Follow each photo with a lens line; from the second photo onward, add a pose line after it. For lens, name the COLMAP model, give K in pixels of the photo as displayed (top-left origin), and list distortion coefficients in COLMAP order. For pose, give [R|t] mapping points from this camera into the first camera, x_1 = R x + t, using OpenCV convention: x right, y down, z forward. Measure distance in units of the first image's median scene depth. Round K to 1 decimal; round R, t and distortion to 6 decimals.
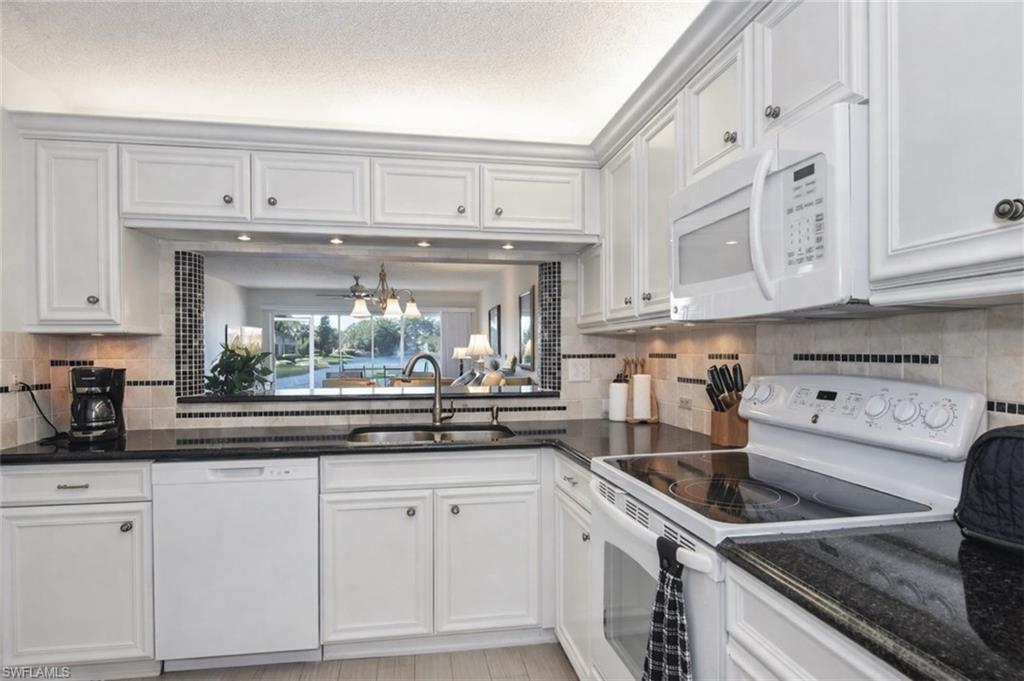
lens RADIAL K [[556.7, 0, 512.5], [0, 556.7, 333.0], [0, 0, 1]] dist [-0.053275, -0.000021]
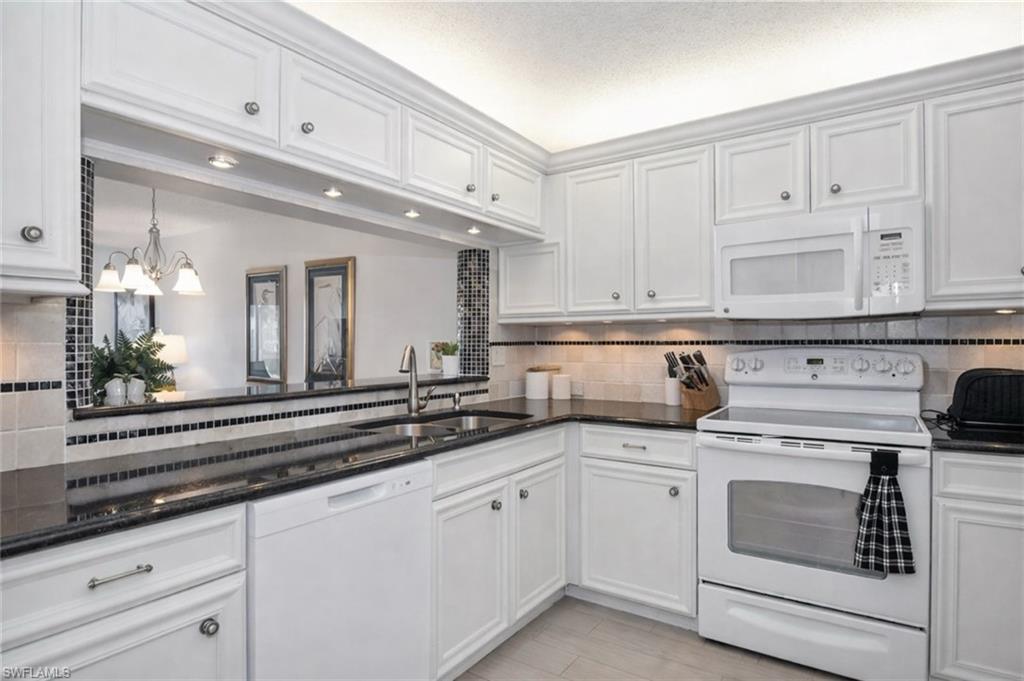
lens RADIAL K [[553.3, 0, 512.0], [0, 553.3, 340.5], [0, 0, 1]] dist [-0.022883, 0.000169]
pose [[0.696637, 0.006044, 0.717398, -0.673835], [-0.029749, 0.999348, 0.020468, 0.019033], [-0.716806, -0.035601, 0.696363, 0.259066]]
